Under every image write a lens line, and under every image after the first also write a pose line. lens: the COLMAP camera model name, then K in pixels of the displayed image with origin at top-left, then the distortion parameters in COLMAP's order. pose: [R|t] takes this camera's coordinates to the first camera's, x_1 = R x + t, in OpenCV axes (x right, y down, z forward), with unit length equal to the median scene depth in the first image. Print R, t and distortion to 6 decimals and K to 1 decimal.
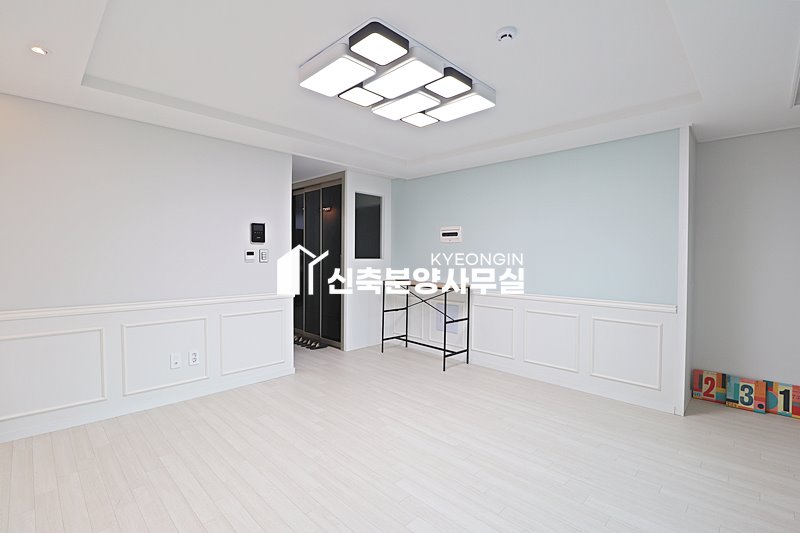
lens RADIAL K [[369.1, 0, 401.4], [0, 369.1, 258.5], [0, 0, 1]] dist [-0.001747, -0.000150]
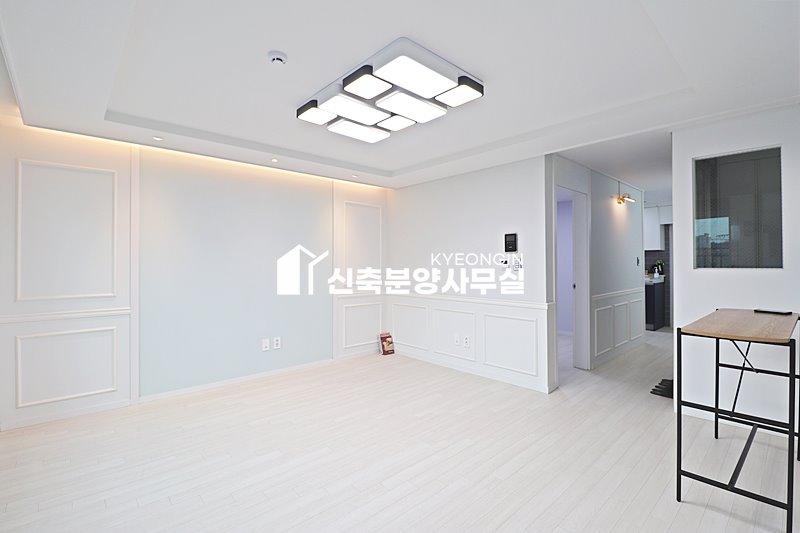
lens RADIAL K [[369.1, 0, 401.4], [0, 369.1, 258.5], [0, 0, 1]] dist [-0.001747, -0.000150]
pose [[-0.046161, -0.018856, -0.998756, 0.696409], [-0.001080, 0.999822, -0.018826, -0.004019], [0.998933, 0.000210, -0.046173, 0.741347]]
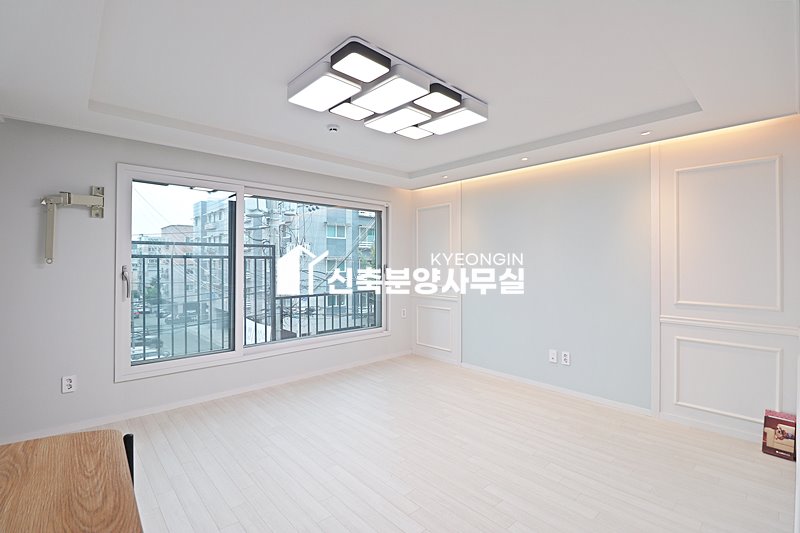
lens RADIAL K [[373.0, 0, 400.0], [0, 373.0, 266.5], [0, 0, 1]] dist [-0.000429, -0.000070]
pose [[-0.999209, -0.003032, 0.039657, -0.038294], [-0.002170, 0.999761, 0.021765, -0.035948], [-0.039714, 0.021662, -0.998976, 1.350784]]
